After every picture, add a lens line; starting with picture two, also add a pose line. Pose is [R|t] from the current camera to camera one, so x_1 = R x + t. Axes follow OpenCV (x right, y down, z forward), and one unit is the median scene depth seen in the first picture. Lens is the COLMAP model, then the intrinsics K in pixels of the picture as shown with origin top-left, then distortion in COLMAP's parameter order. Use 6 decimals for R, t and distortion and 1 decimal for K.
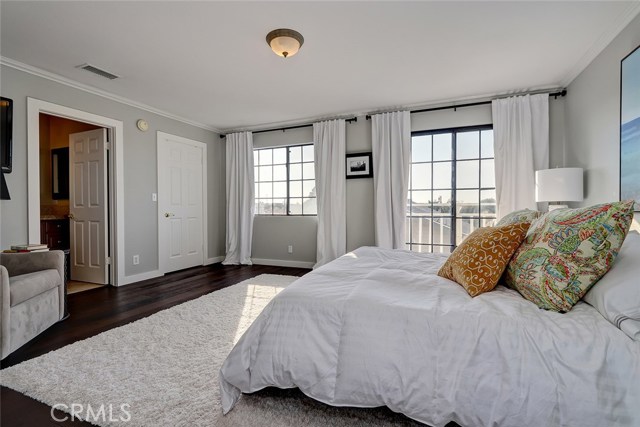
lens RADIAL K [[295.5, 0, 320.3], [0, 295.5, 211.5], [0, 0, 1]] dist [0.001037, -0.000786]
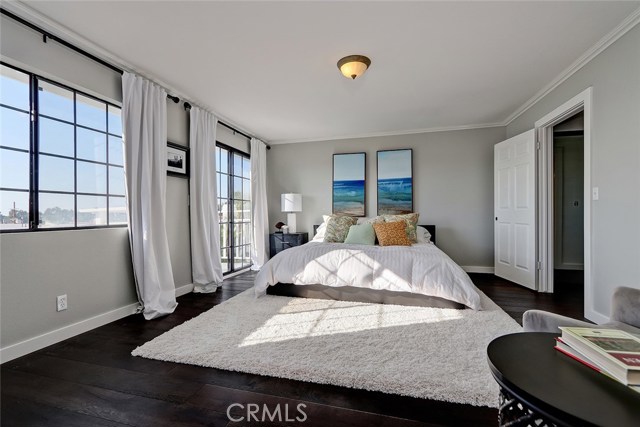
lens RADIAL K [[295.5, 0, 317.9], [0, 295.5, 214.6], [0, 0, 1]] dist [0.001037, -0.000786]
pose [[-0.141988, 0.005945, 0.989850, -0.695655], [0.017471, 0.999841, -0.003498, -0.002515], [-0.989714, 0.016797, -0.142070, 0.740793]]
